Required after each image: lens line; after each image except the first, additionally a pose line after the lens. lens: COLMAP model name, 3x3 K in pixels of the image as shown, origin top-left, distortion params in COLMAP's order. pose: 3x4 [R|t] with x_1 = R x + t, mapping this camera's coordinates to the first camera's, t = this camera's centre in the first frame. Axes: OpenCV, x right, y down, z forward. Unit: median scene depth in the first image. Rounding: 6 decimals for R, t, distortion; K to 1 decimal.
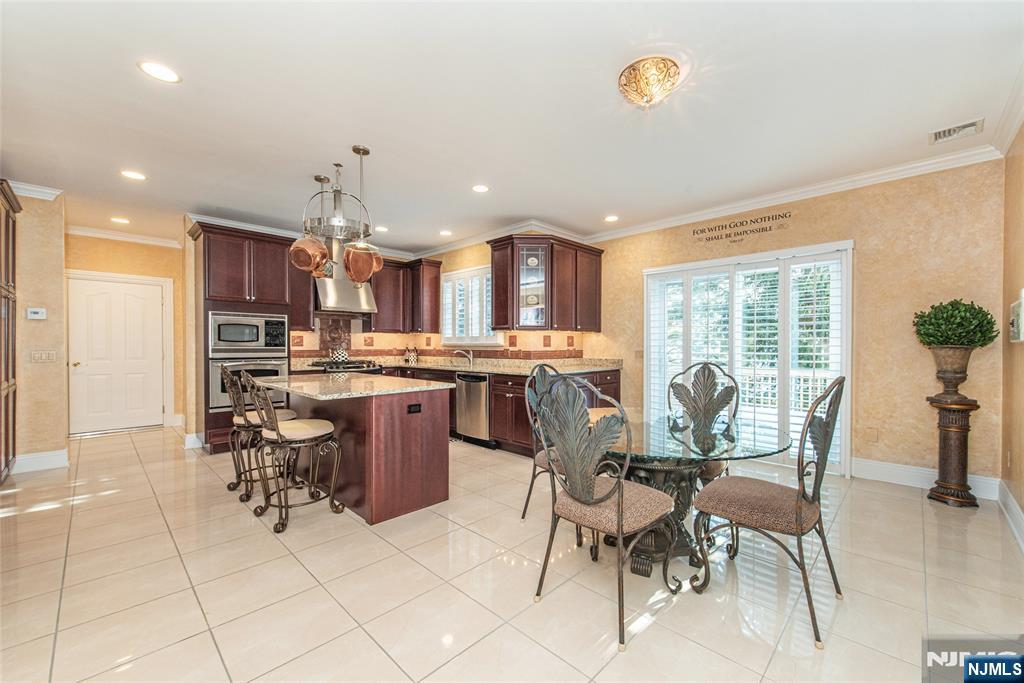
lens RADIAL K [[410.1, 0, 512.0], [0, 410.1, 341.5], [0, 0, 1]] dist [0.000248, 0.000015]
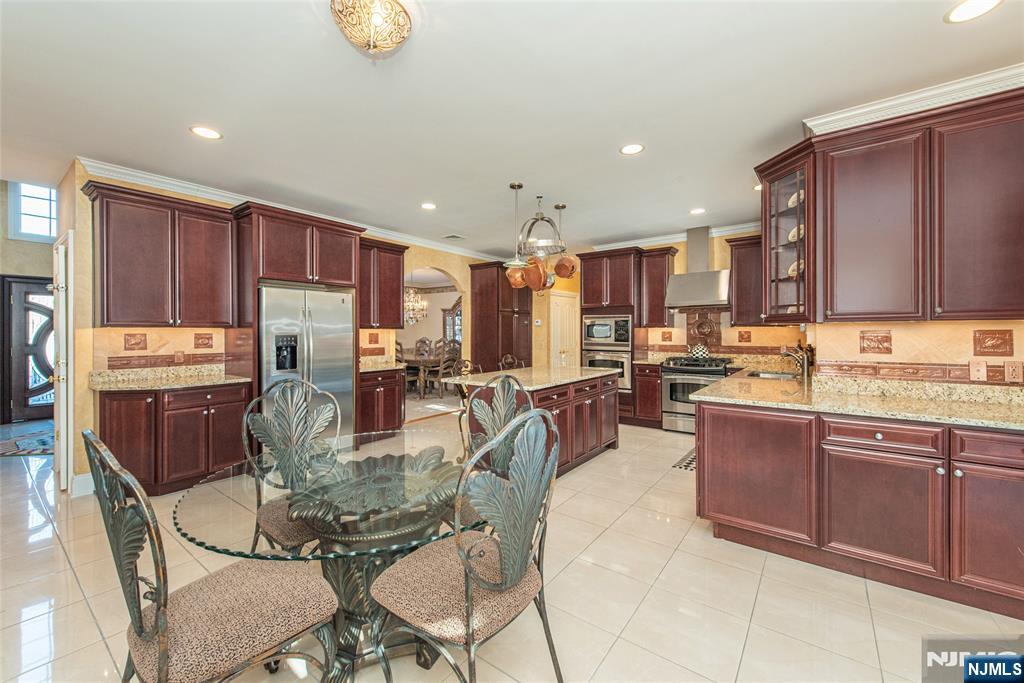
lens RADIAL K [[410.1, 0, 512.0], [0, 410.1, 341.5], [0, 0, 1]] dist [0.000248, 0.000015]
pose [[0.131644, 0.015022, -0.991183, 0.551048], [0.005828, 0.999856, 0.015927, -0.009129], [0.991280, -0.007873, 0.131538, 0.518850]]
